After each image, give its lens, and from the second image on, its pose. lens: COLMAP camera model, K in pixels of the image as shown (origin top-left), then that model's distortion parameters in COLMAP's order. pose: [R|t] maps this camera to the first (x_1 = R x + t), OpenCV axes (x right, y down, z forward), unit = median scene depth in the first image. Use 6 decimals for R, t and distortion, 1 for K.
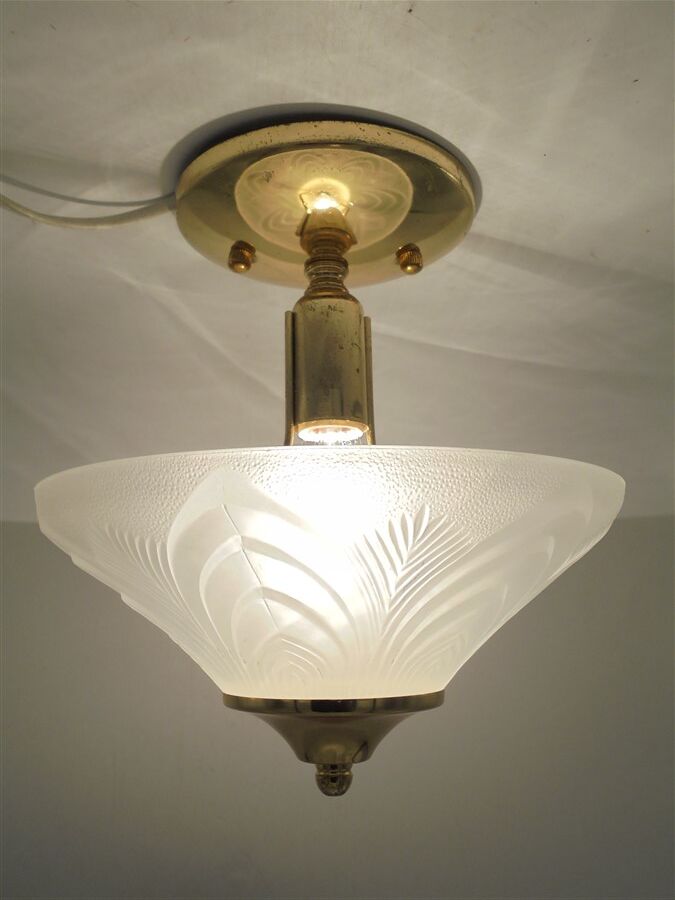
lens RADIAL K [[895.8, 0, 333.9], [0, 895.8, 453.6], [0, 0, 1]] dist [-0.094669, 0.000000]
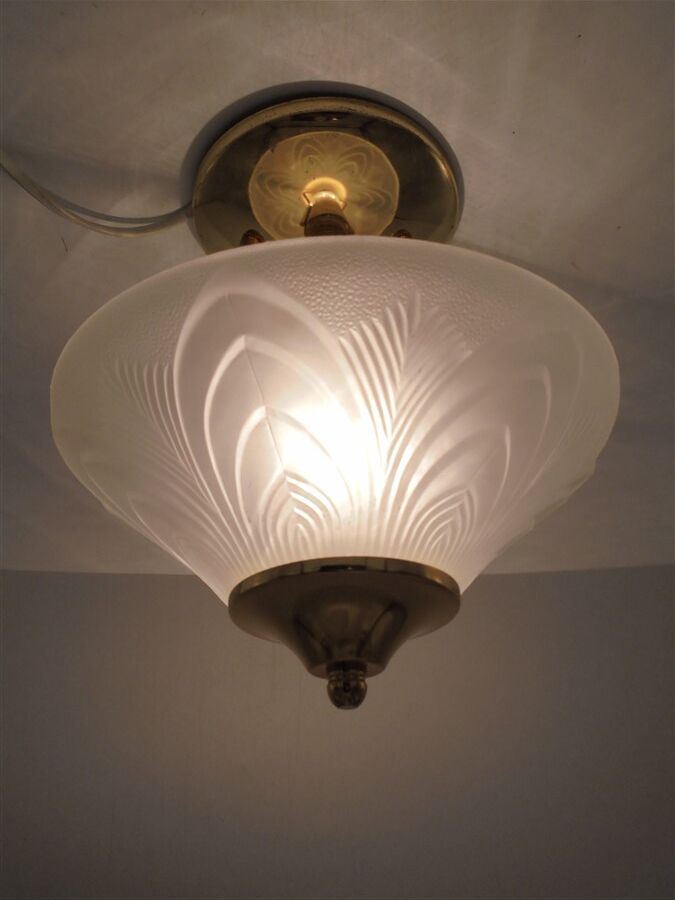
lens RADIAL K [[895.8, 0, 339.3], [0, 895.8, 447.2], [0, 0, 1]] dist [-0.094669, 0.000000]
pose [[0.999262, -0.035828, -0.013820, 0.013547], [0.029454, 0.946007, -0.322807, 0.426364], [0.024639, 0.322161, 0.946364, 0.039702]]
